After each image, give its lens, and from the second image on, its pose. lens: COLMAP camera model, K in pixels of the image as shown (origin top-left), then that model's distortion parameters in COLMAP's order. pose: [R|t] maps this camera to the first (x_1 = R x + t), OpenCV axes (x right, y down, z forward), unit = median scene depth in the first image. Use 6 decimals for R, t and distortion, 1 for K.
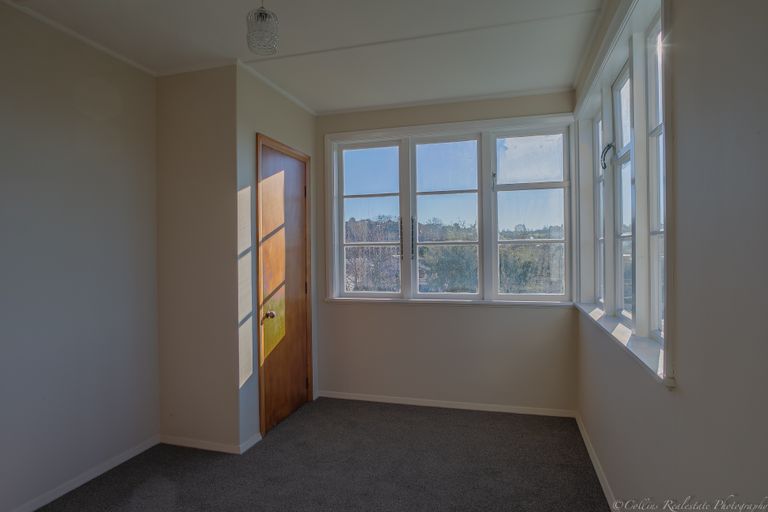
lens RADIAL K [[441.4, 0, 385.3], [0, 441.4, 253.6], [0, 0, 1]] dist [0.010079, 0.000290]
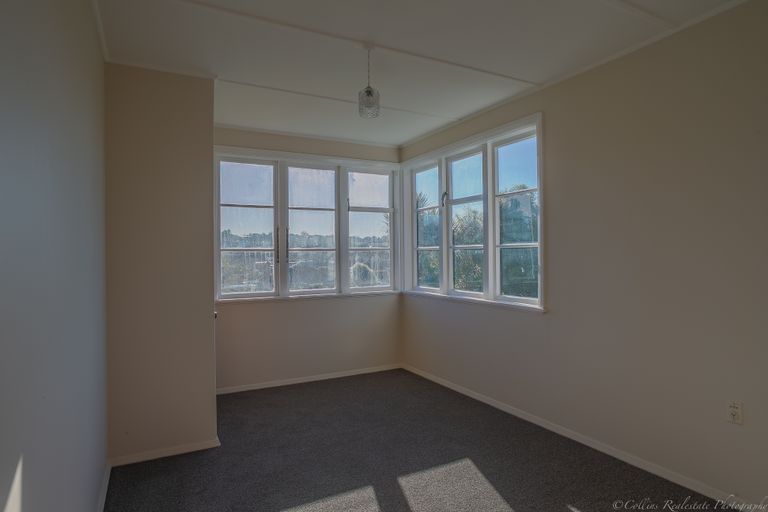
lens RADIAL K [[441.4, 0, 386.0], [0, 441.4, 255.0], [0, 0, 1]] dist [0.010079, 0.000290]
pose [[0.733512, 0.002595, 0.679672, -0.572575], [0.008058, 0.999889, -0.012514, 0.009065], [-0.679629, 0.014656, 0.733410, -0.056883]]
